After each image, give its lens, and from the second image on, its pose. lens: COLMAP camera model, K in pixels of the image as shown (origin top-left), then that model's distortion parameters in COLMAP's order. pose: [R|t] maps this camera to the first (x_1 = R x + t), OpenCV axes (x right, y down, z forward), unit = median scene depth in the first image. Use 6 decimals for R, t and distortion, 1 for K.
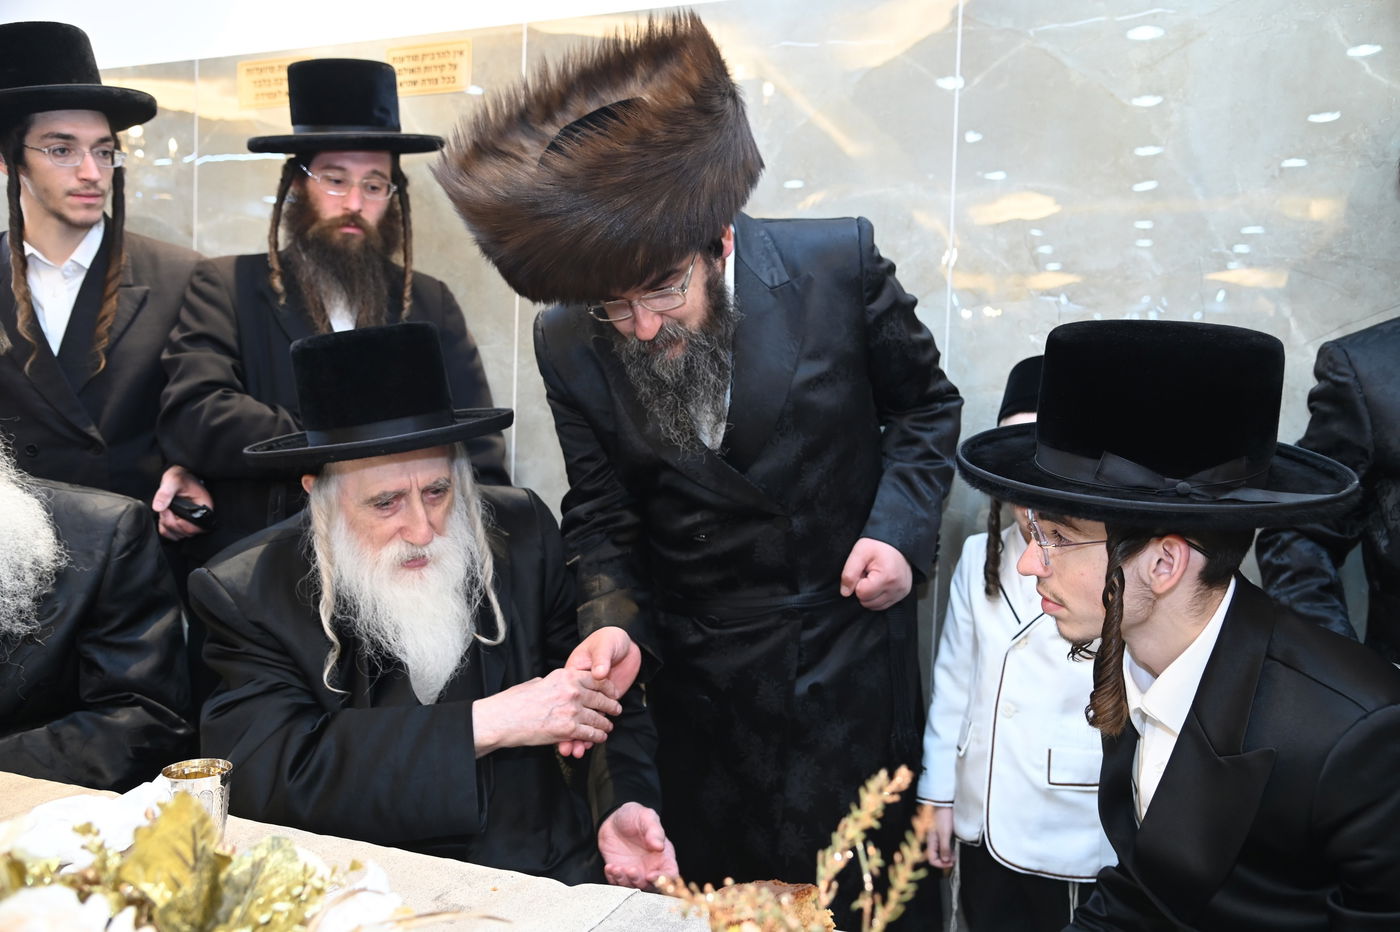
lens RADIAL K [[1126.9, 0, 698.6], [0, 1126.9, 470.4], [0, 0, 1]] dist [-0.045378, 0.044091]
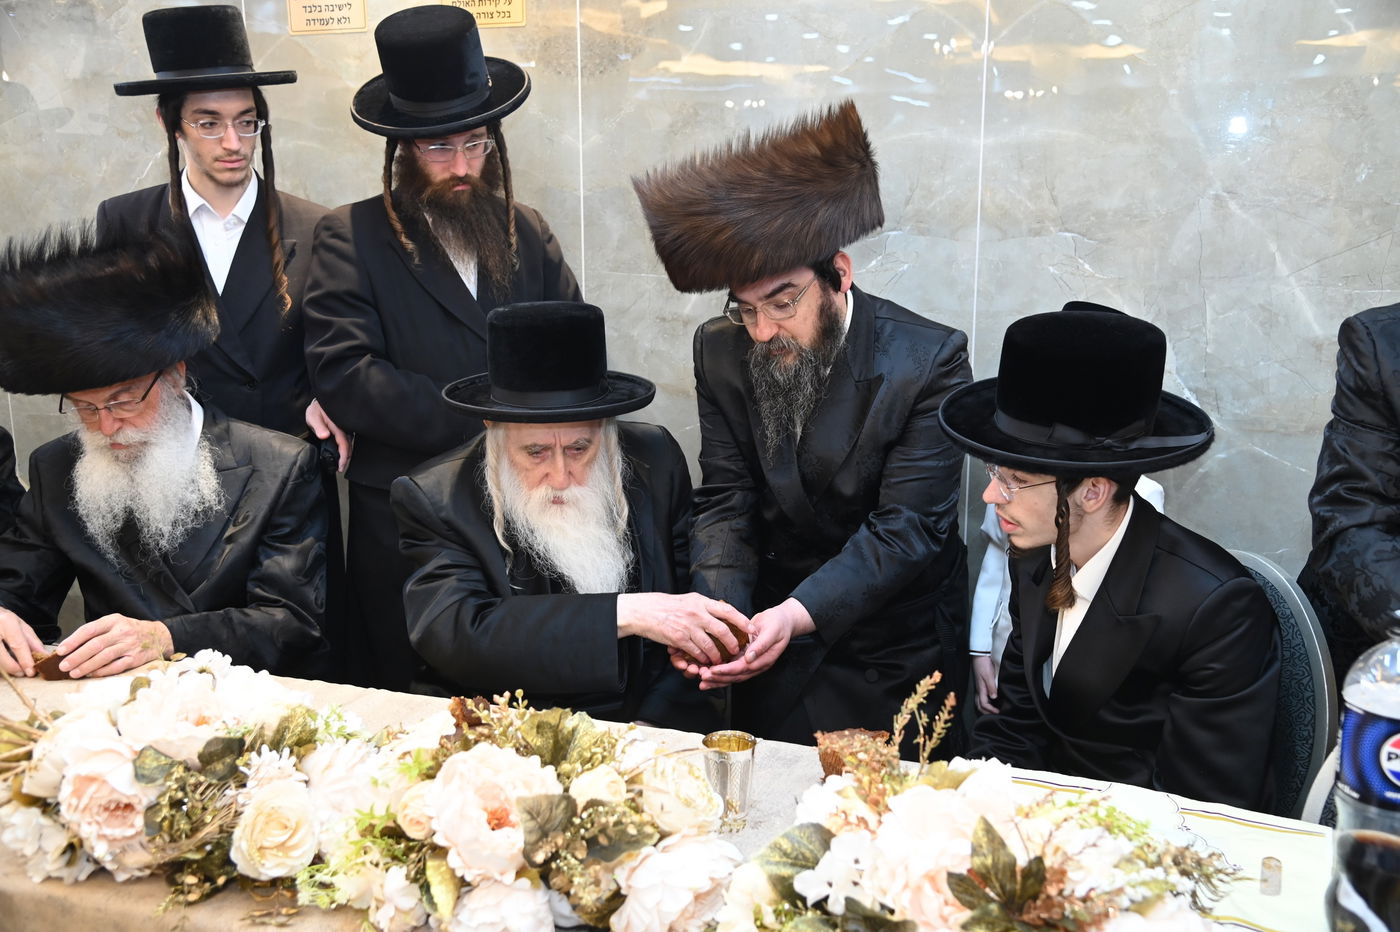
lens RADIAL K [[1332.8, 0, 699.6], [0, 1332.8, 472.3], [0, 0, 1]] dist [0.041099, 0.000000]
pose [[0.999433, -0.033644, 0.001598, -0.072830], [0.033037, 0.988418, 0.148119, -0.135026], [-0.006563, -0.147982, 0.988968, -0.393449]]
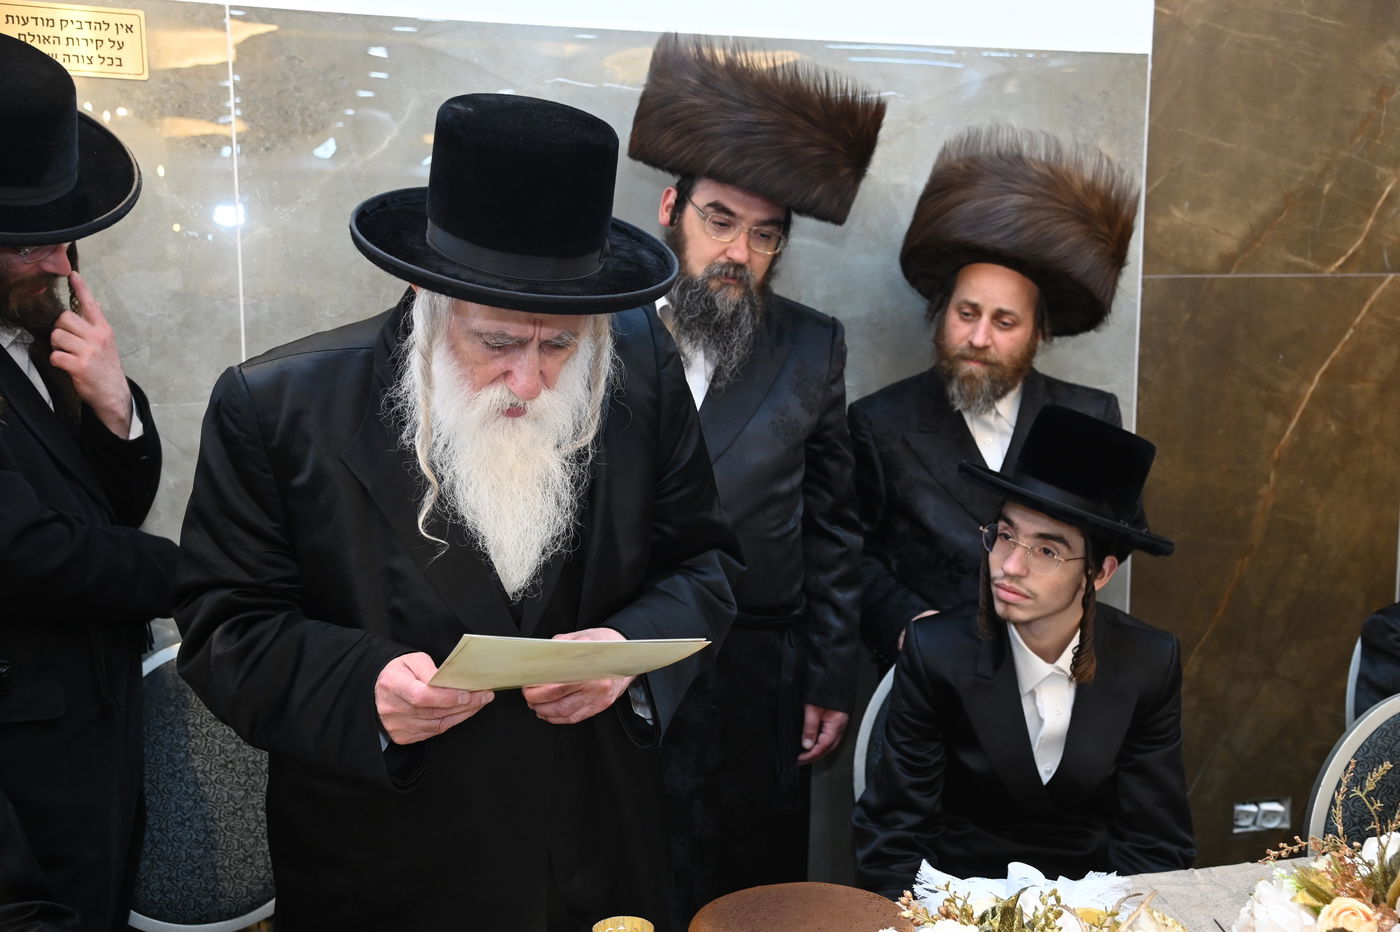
lens RADIAL K [[1484.4, 0, 691.7], [0, 1484.4, 475.2], [0, 0, 1]] dist [0.119159, 0.000000]
pose [[0.781027, -0.104111, 0.615758, -0.756167], [0.064259, 0.994170, 0.086586, -0.167623], [-0.621183, -0.028058, 0.783163, -0.102998]]
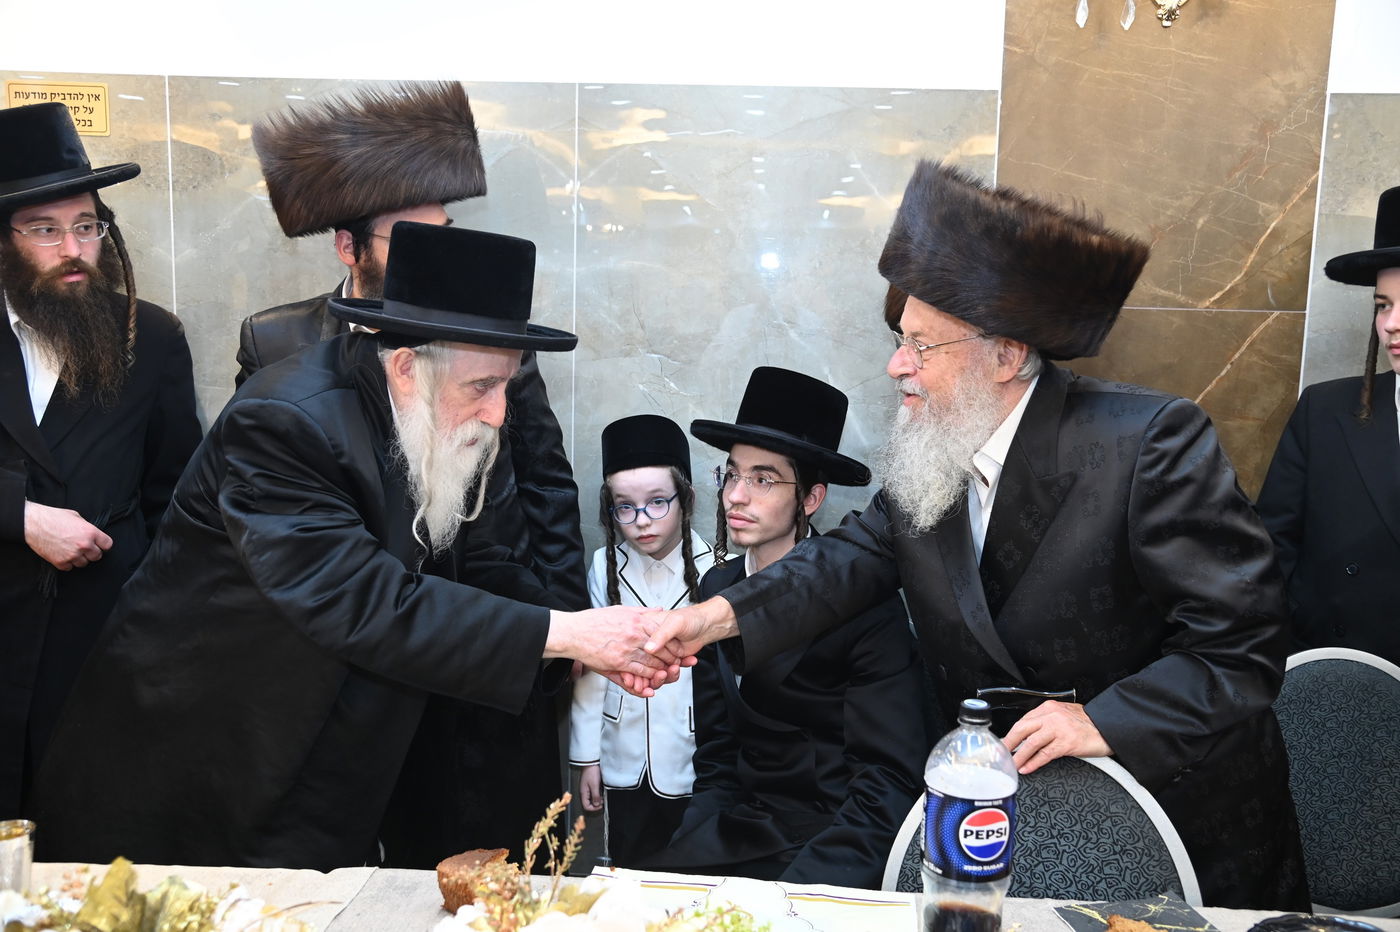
lens RADIAL K [[1216.4, 0, 711.0], [0, 1216.4, 470.3], [0, 0, 1]] dist [-0.035545, 0.091493]
pose [[0.945621, -0.049955, 0.321411, -0.071558], [0.024547, 0.996278, 0.082628, -0.143563], [-0.324343, -0.070245, 0.943328, -0.321821]]
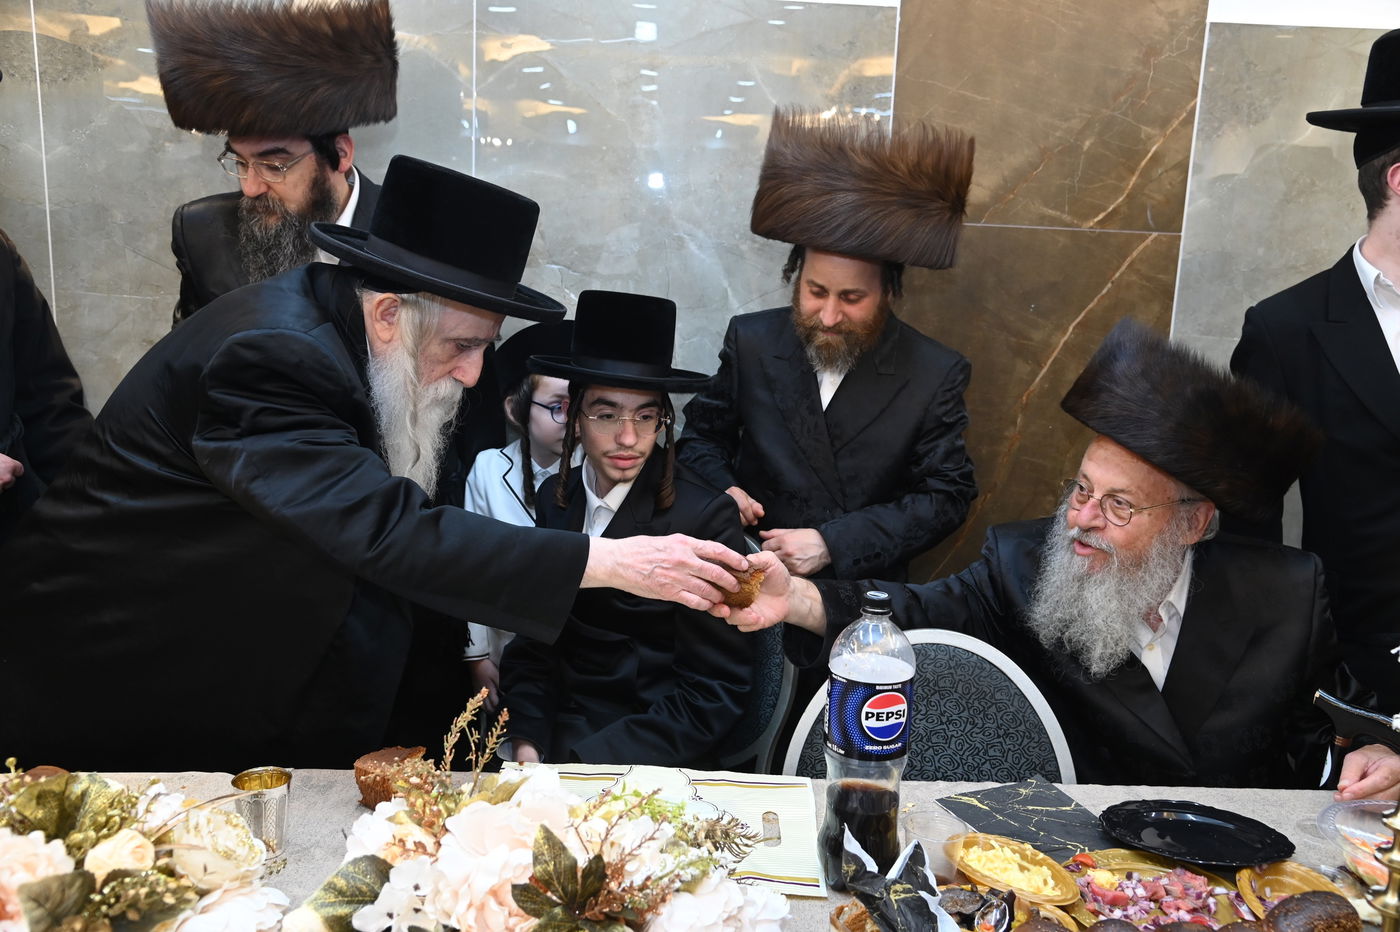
lens RADIAL K [[1216.4, 0, 717.7], [0, 1216.4, 474.2], [0, 0, 1]] dist [-0.035545, 0.091493]
pose [[0.909609, -0.073548, 0.408903, -0.095890], [0.011817, 0.988388, 0.151491, -0.134409], [-0.415297, -0.132966, 0.899916, -0.338282]]
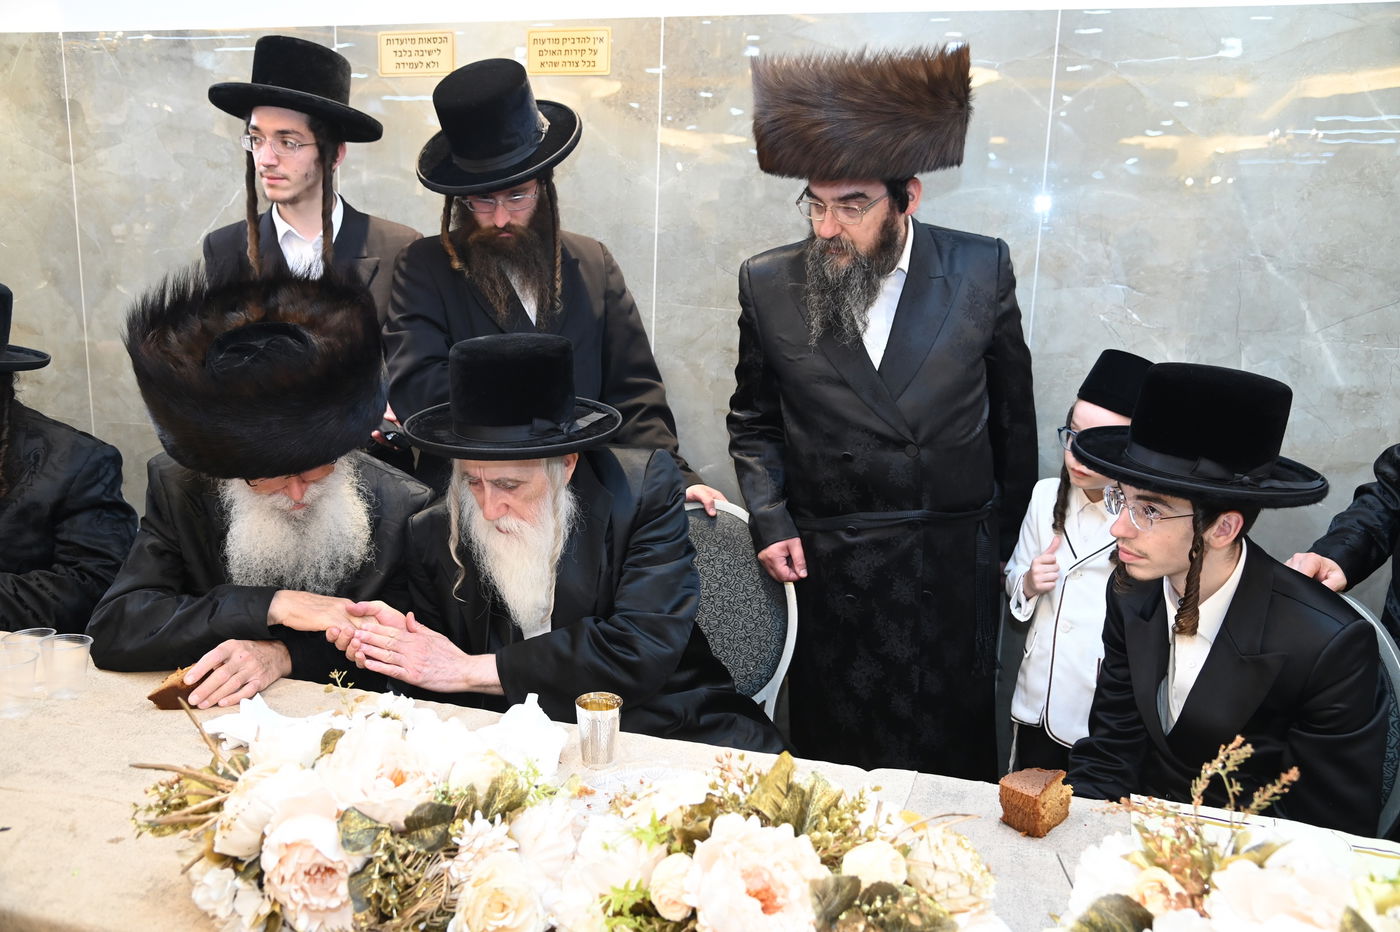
lens RADIAL K [[1100.2, 0, 708.8], [0, 1100.2, 474.9], [0, 0, 1]] dist [-0.070362, 0.075332]
pose [[0.996102, -0.013623, 0.087153, -0.263233], [0.000339, 0.988586, 0.150655, -0.135413], [-0.088210, -0.150038, 0.984737, -0.196071]]
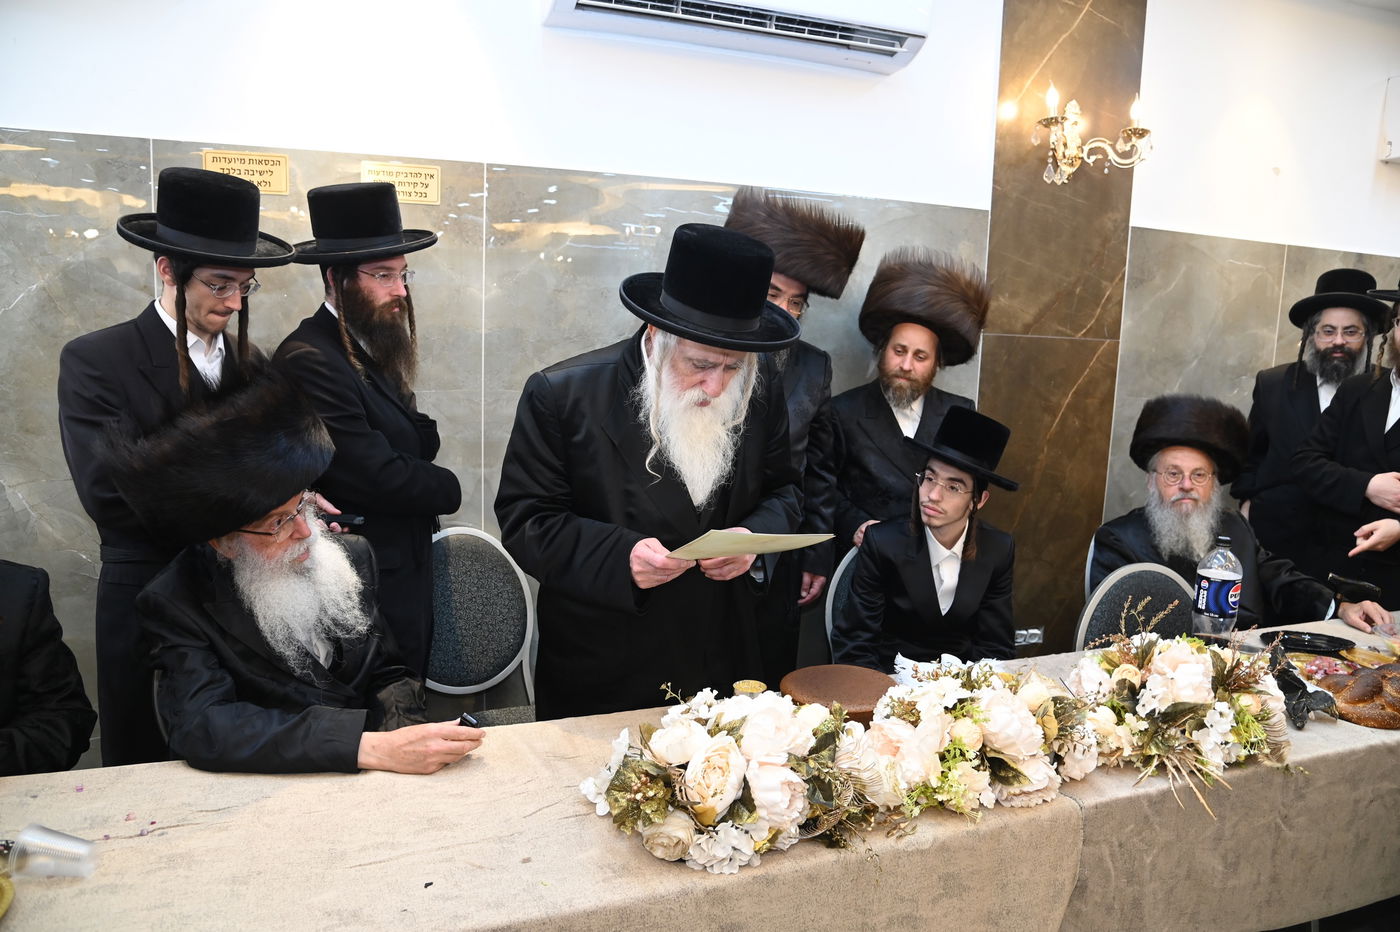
lens RADIAL K [[916.5, 0, 693.7], [0, 916.5, 471.0], [0, 0, 1]] dist [-0.098224, 0.037376]
pose [[0.749495, -0.105760, 0.653508, -0.931382], [0.032434, 0.991837, 0.123316, -0.181412], [-0.661215, -0.071229, 0.746807, -0.071328]]
